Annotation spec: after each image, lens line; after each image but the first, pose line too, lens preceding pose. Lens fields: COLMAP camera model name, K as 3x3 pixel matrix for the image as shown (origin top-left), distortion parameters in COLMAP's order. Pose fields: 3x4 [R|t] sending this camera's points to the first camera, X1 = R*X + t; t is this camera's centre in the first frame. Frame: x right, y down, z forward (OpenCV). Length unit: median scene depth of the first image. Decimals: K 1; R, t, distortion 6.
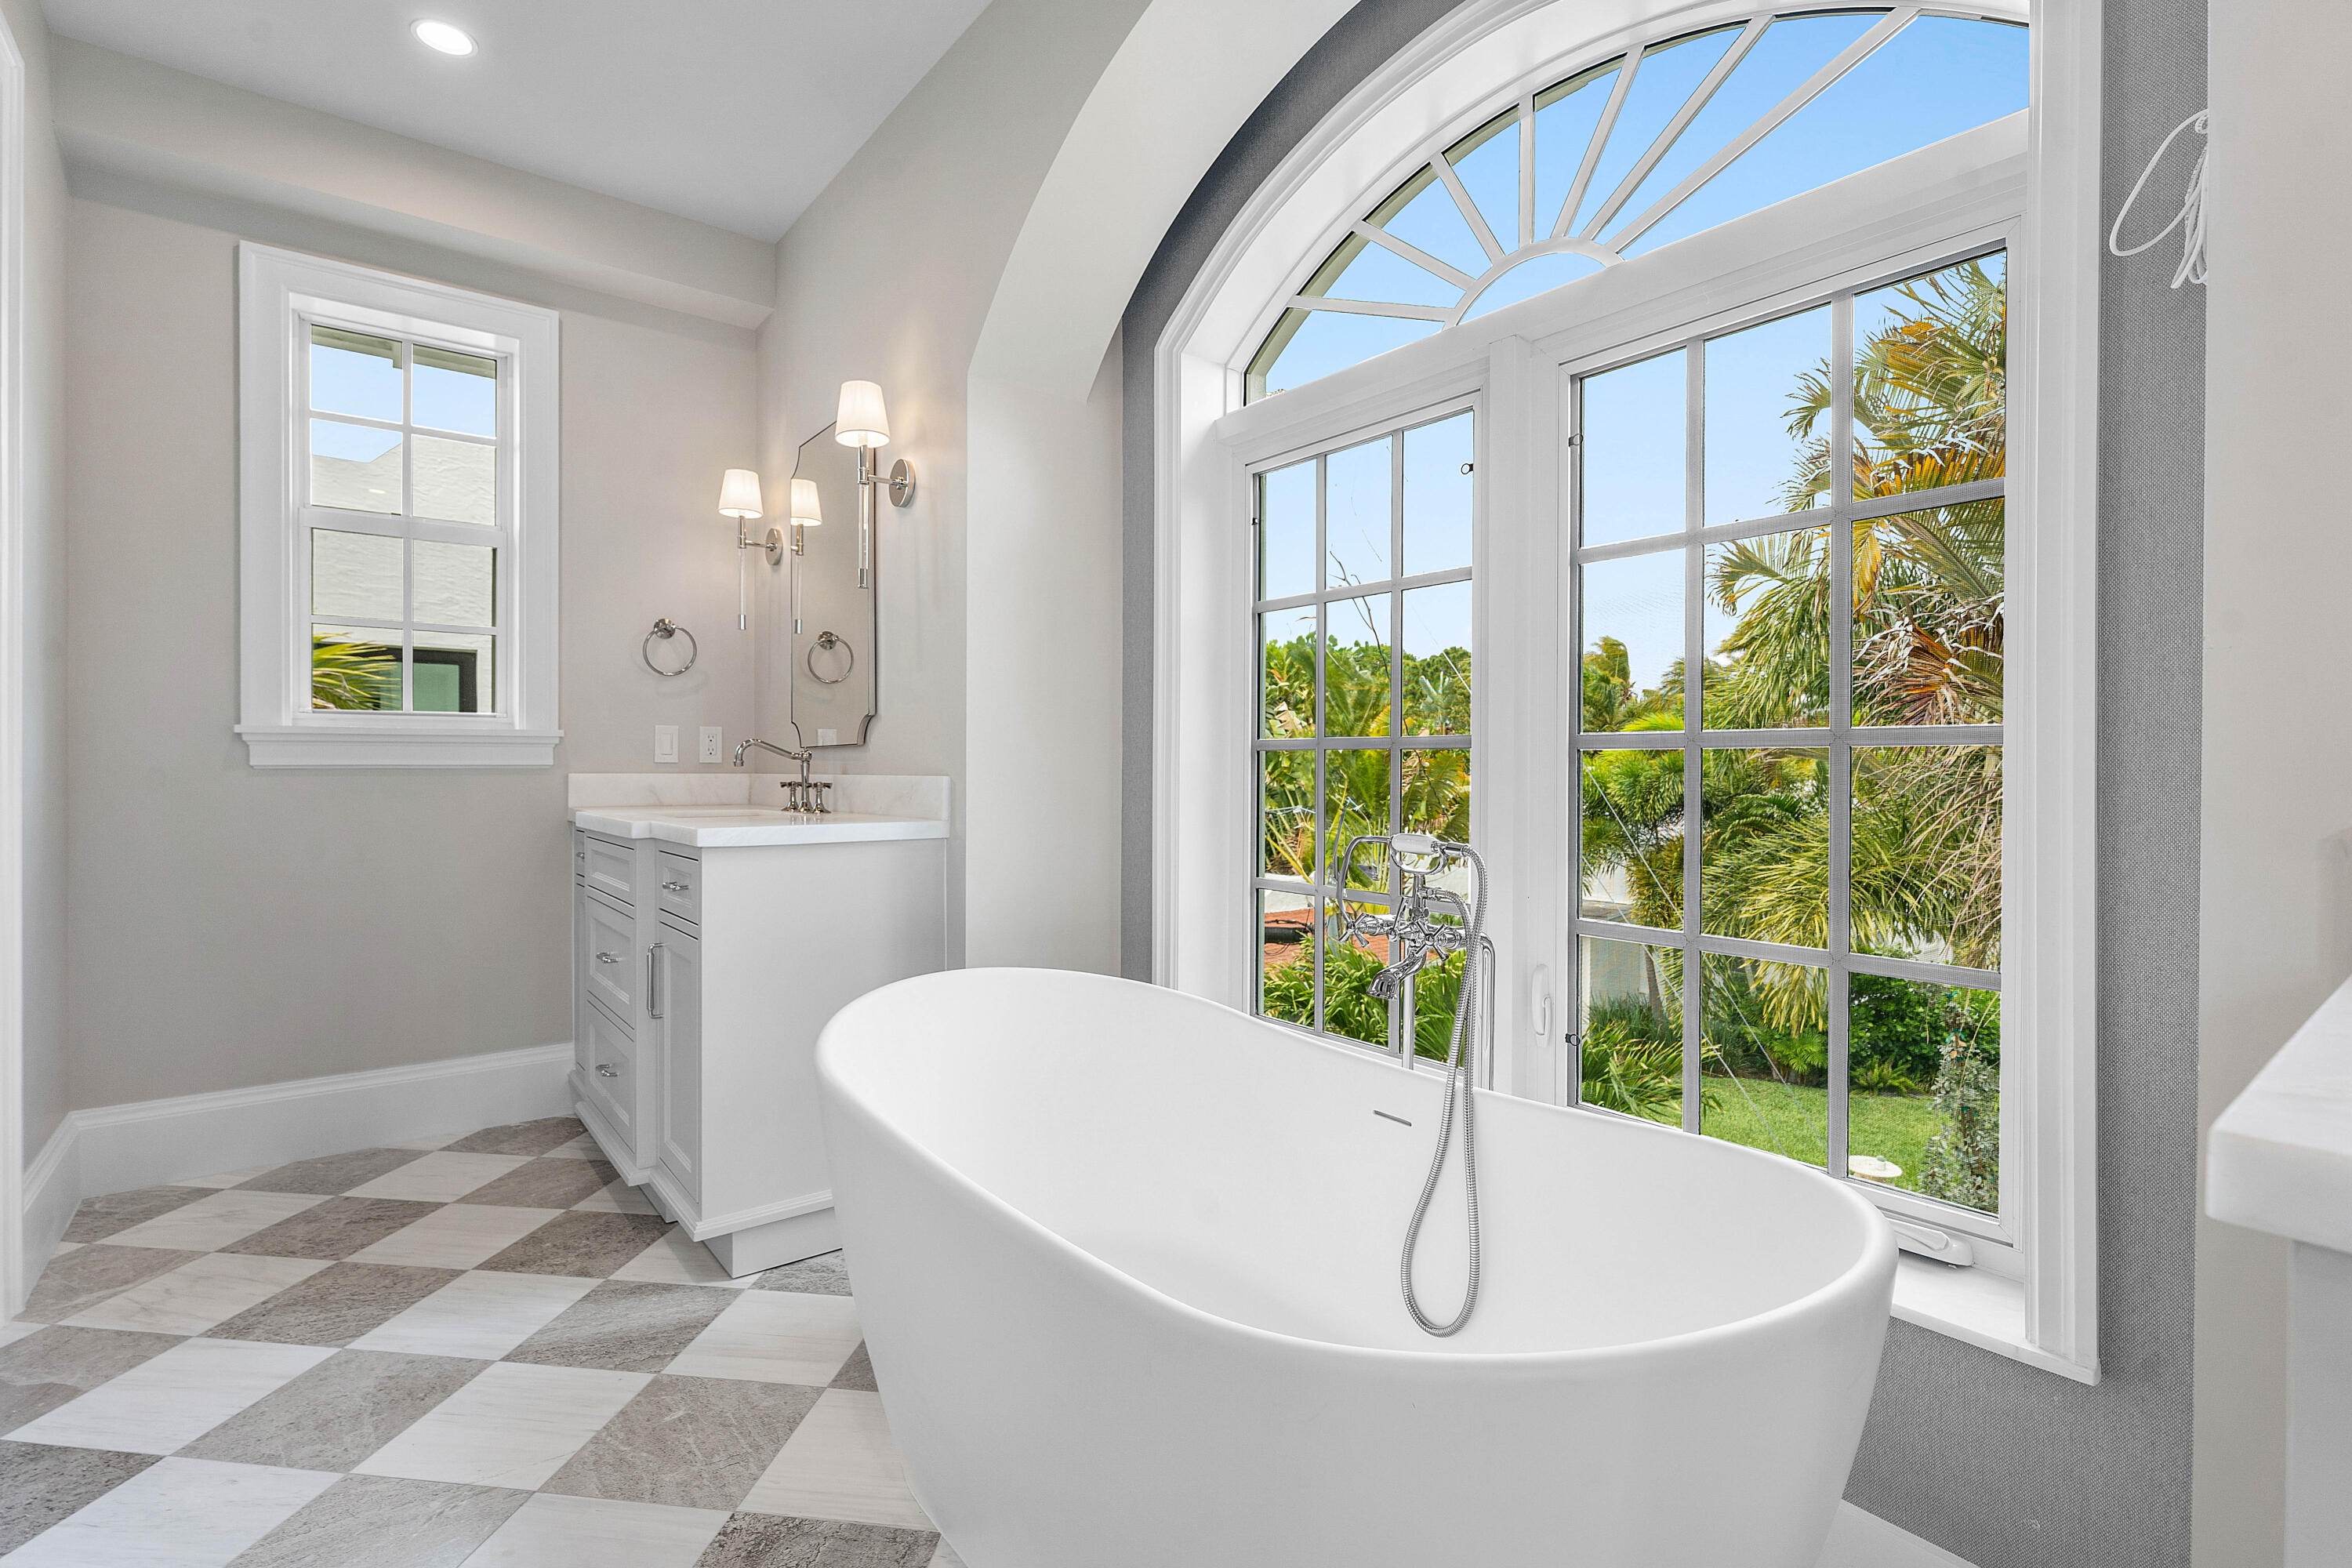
lens RADIAL K [[1086.8, 0, 1165.4], [0, 1086.8, 754.5], [0, 0, 1]] dist [-0.002060, -0.001345]
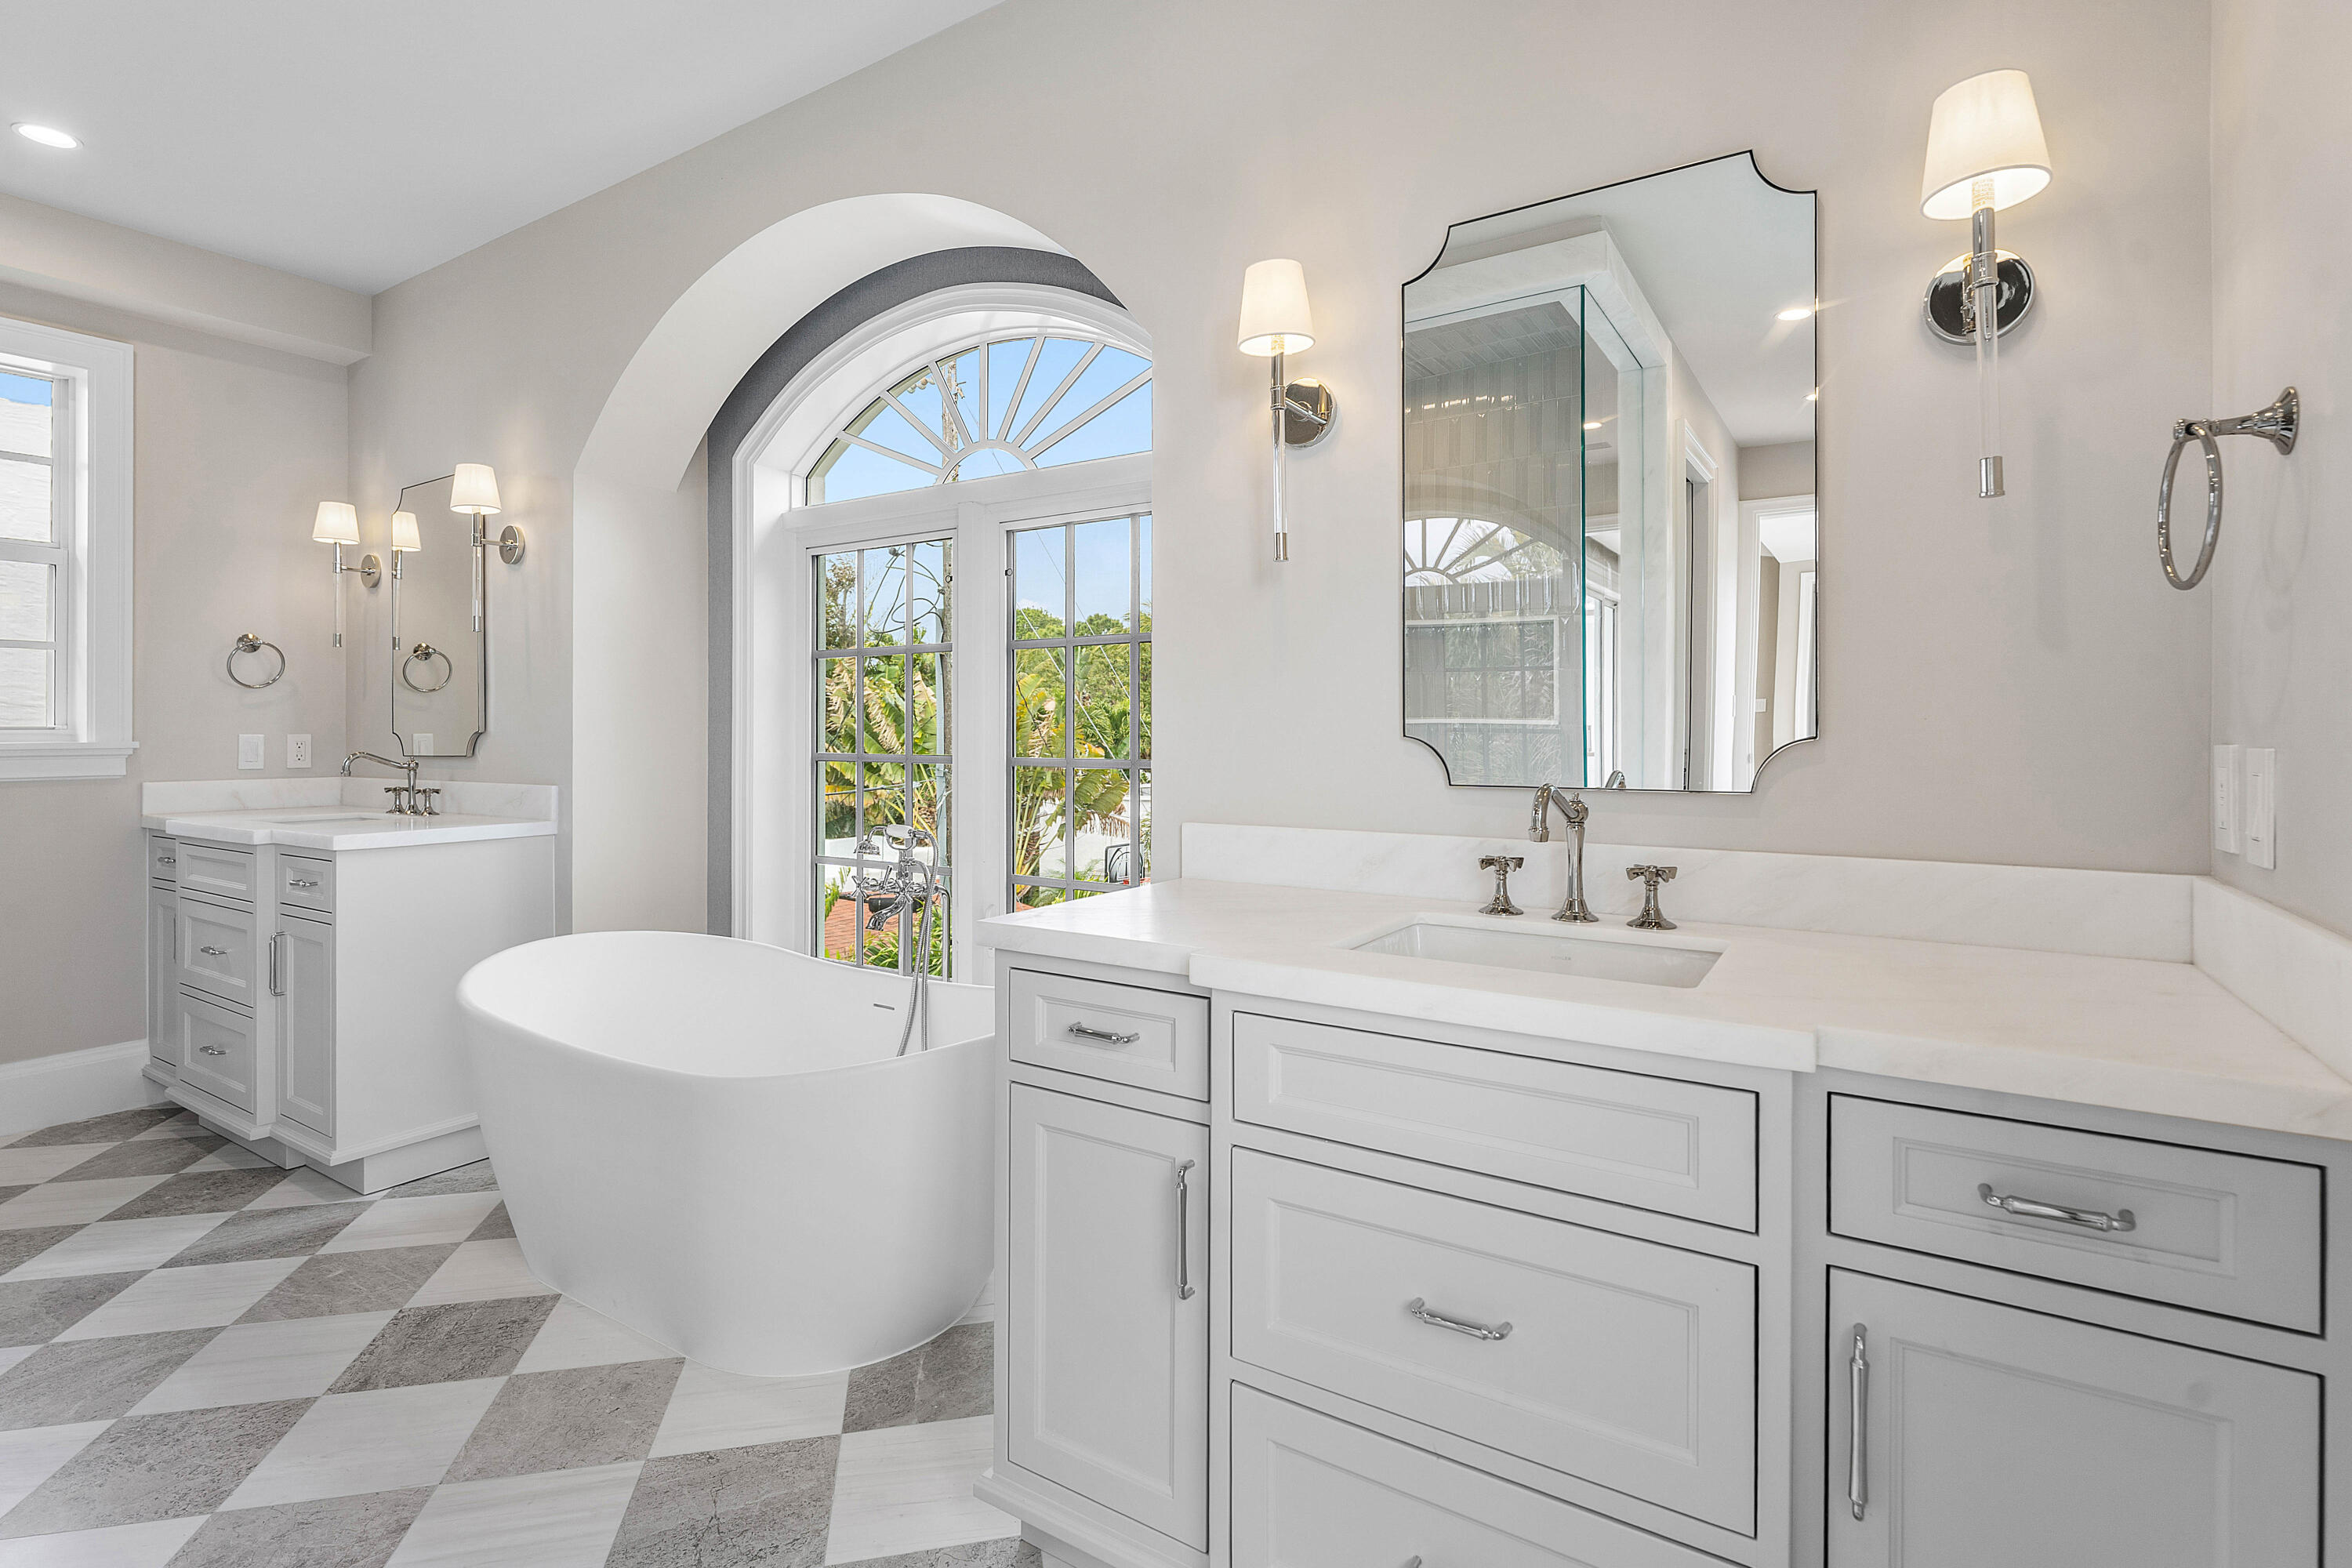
lens RADIAL K [[1122.2, 0, 1197.9], [0, 1122.2, 717.6], [0, 0, 1]] dist [-0.003658, -0.000439]
pose [[0.942421, -0.001124, 0.334428, 0.066799], [0.001105, 0.999999, 0.000246, -0.058008], [-0.334428, 0.000138, 0.942421, -0.472417]]
